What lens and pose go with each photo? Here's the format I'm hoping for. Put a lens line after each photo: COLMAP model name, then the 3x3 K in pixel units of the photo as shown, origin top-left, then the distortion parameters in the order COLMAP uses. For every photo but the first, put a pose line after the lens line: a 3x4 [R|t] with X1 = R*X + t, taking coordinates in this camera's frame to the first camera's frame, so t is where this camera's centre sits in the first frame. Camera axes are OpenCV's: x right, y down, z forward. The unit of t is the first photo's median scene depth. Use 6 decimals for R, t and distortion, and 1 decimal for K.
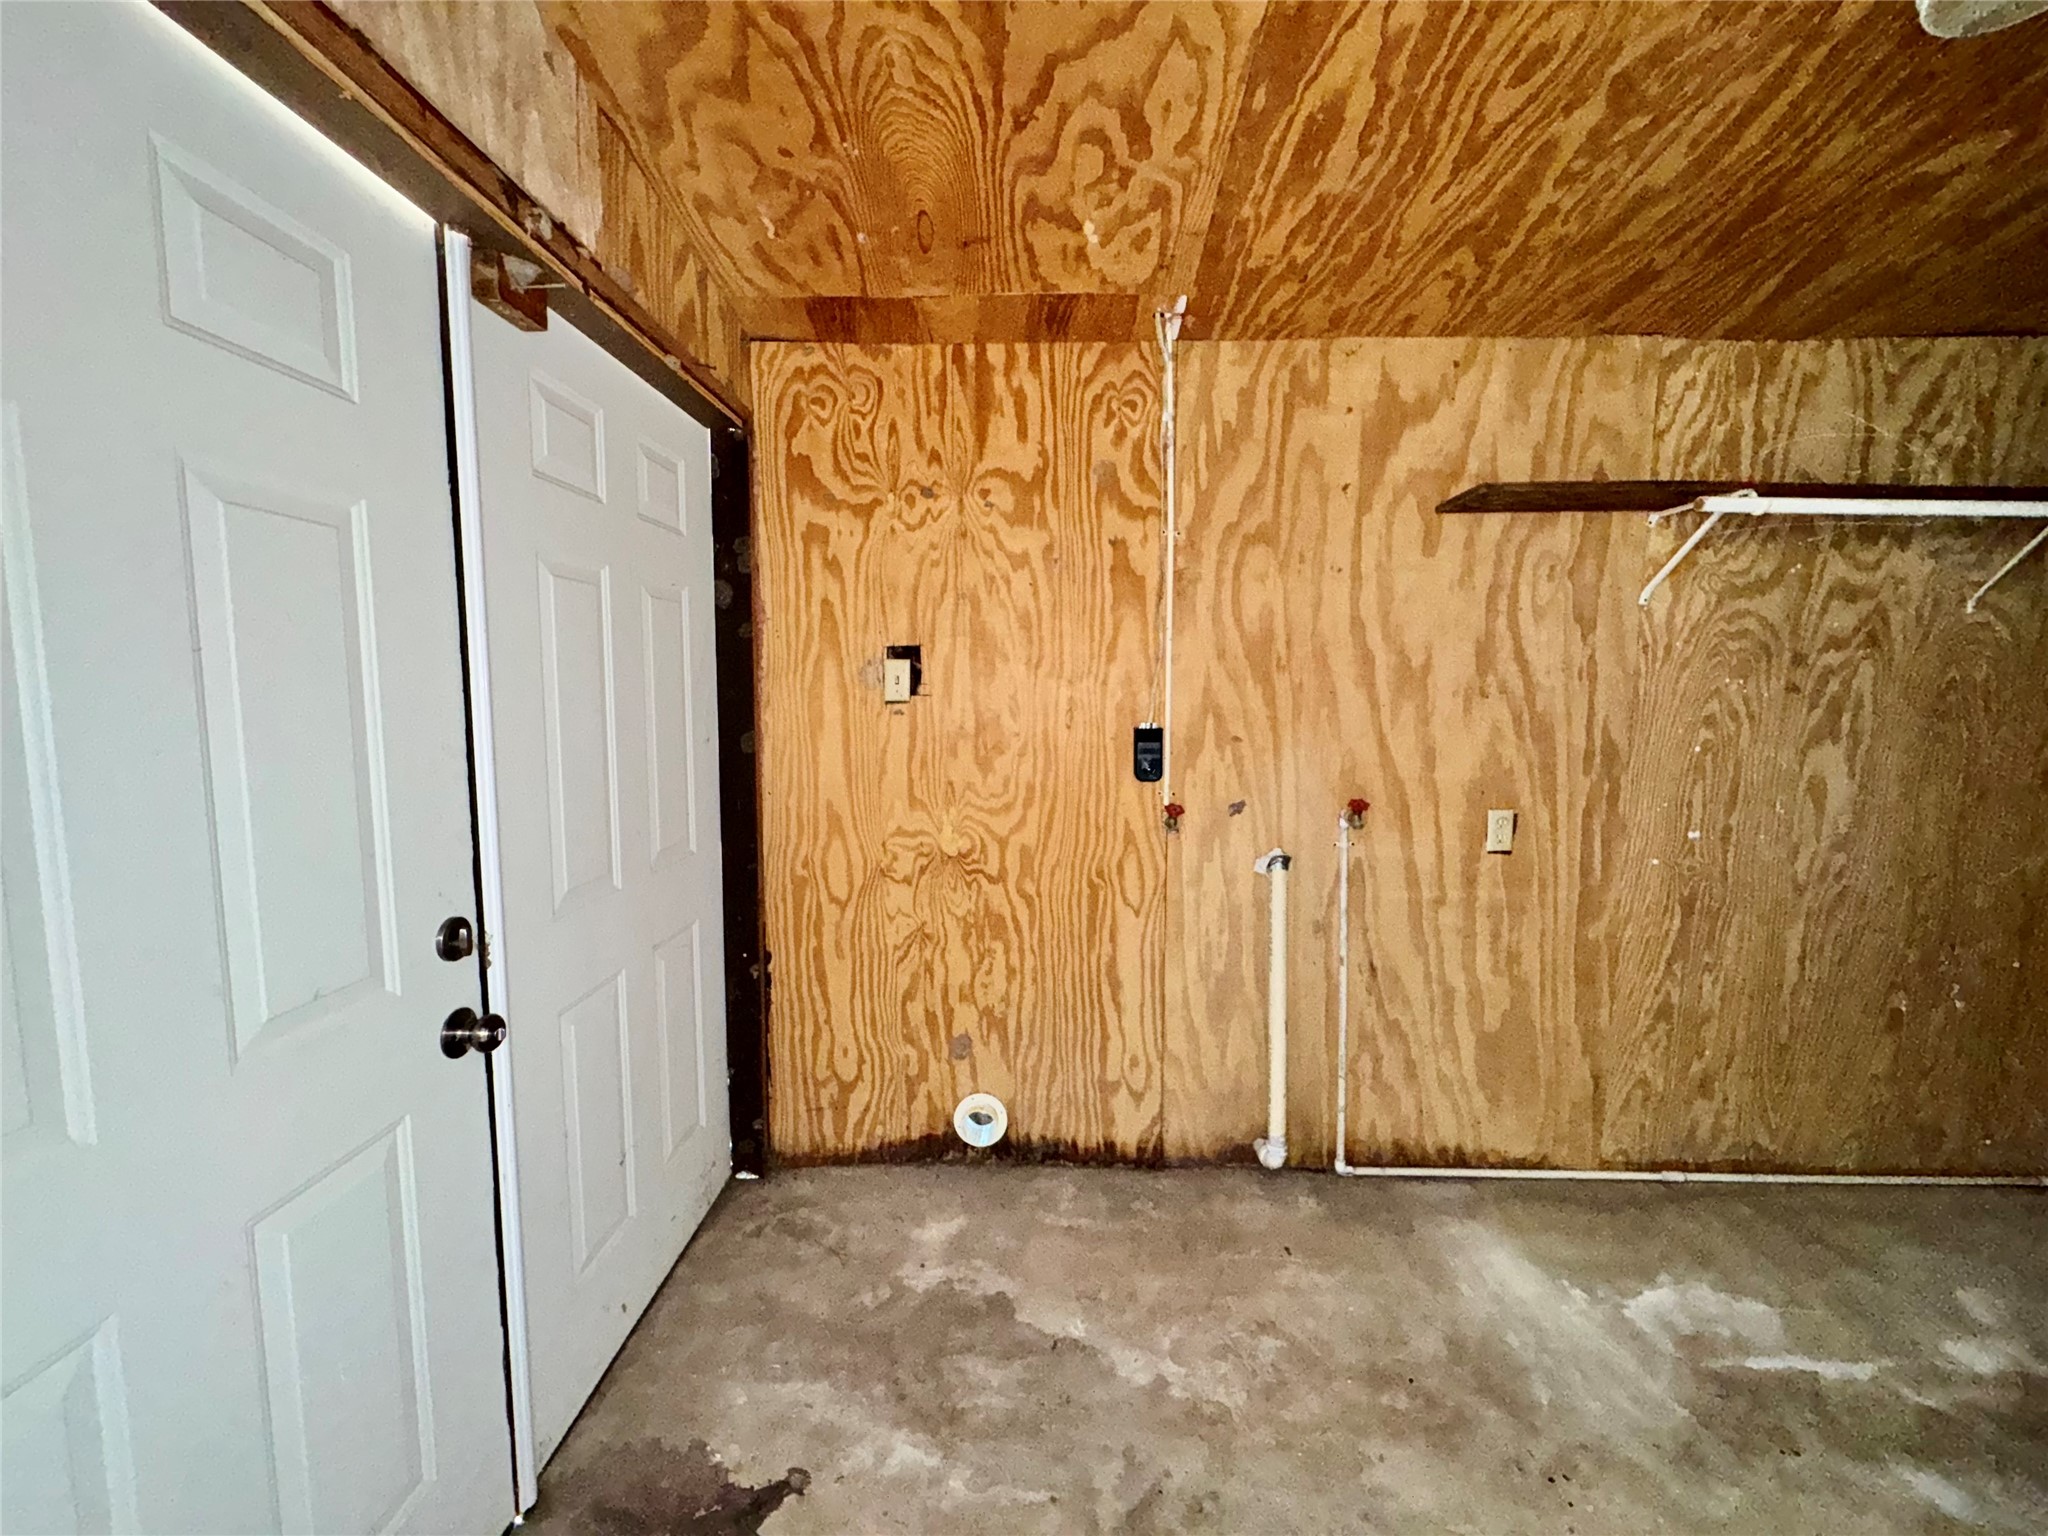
lens RADIAL K [[816.4, 0, 1023.2], [0, 816.4, 763.2], [0, 0, 1]] dist [-0.002324, -0.000193]
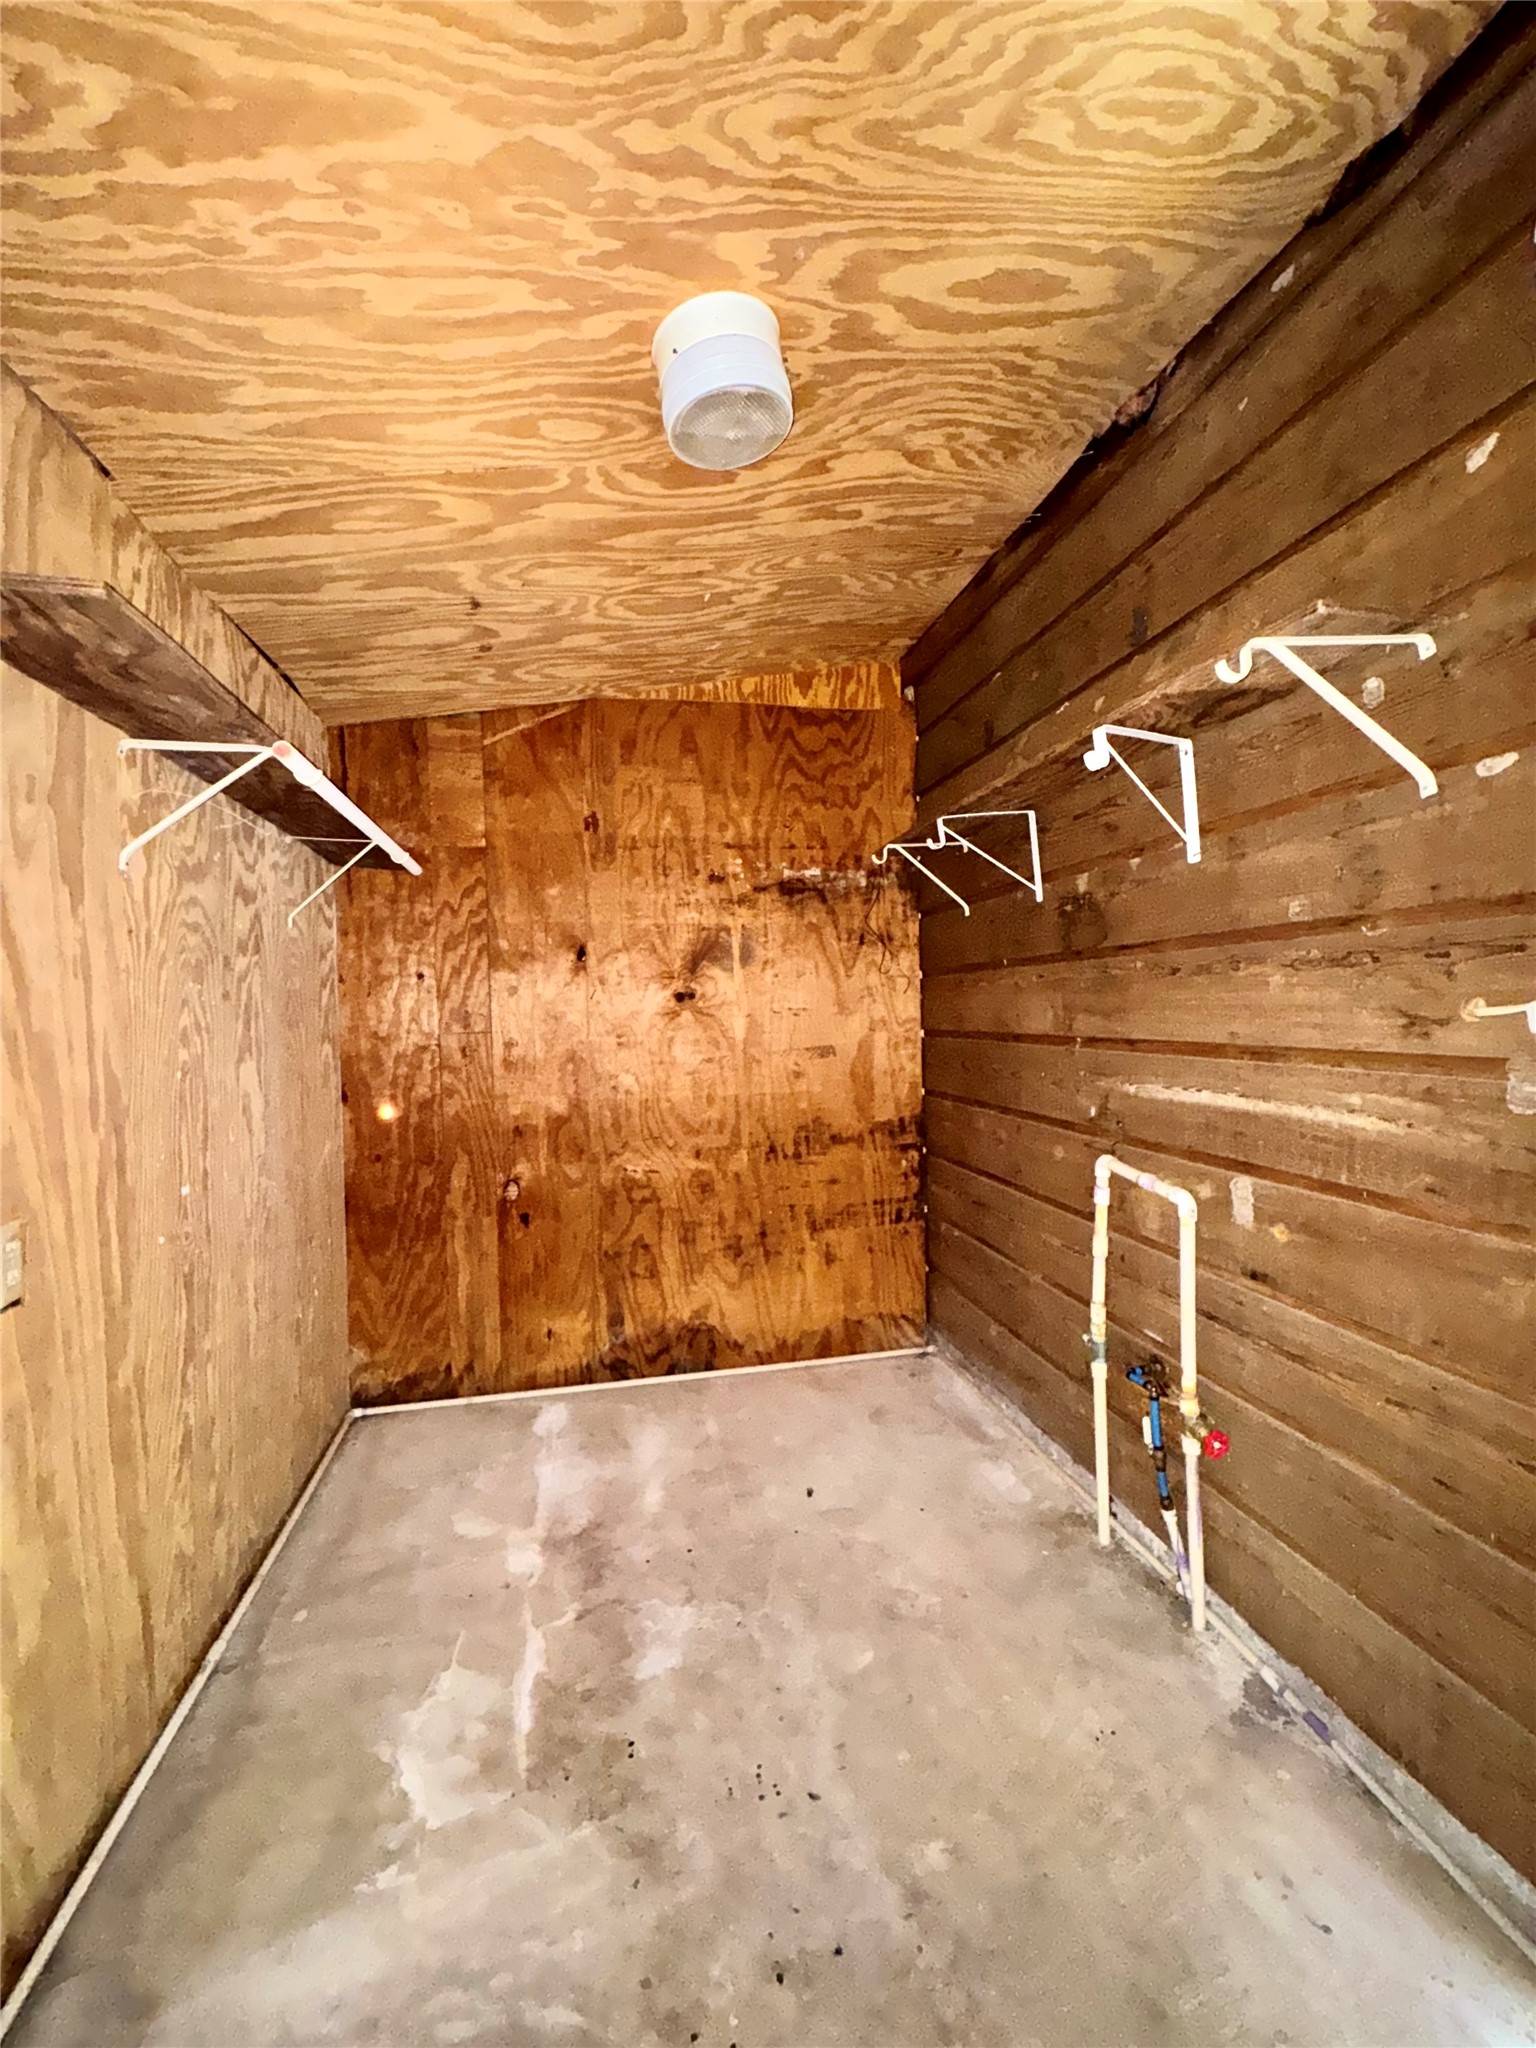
lens RADIAL K [[816.4, 0, 768.0], [0, 816.4, 1024.0], [0, 0, 1]] dist [-0.002324, -0.000193]
pose [[-0.246178, -0.019637, 0.969026, -0.034692], [0.108631, 0.992936, 0.047719, -0.048004], [-0.963118, 0.117014, -0.242306, 0.763244]]
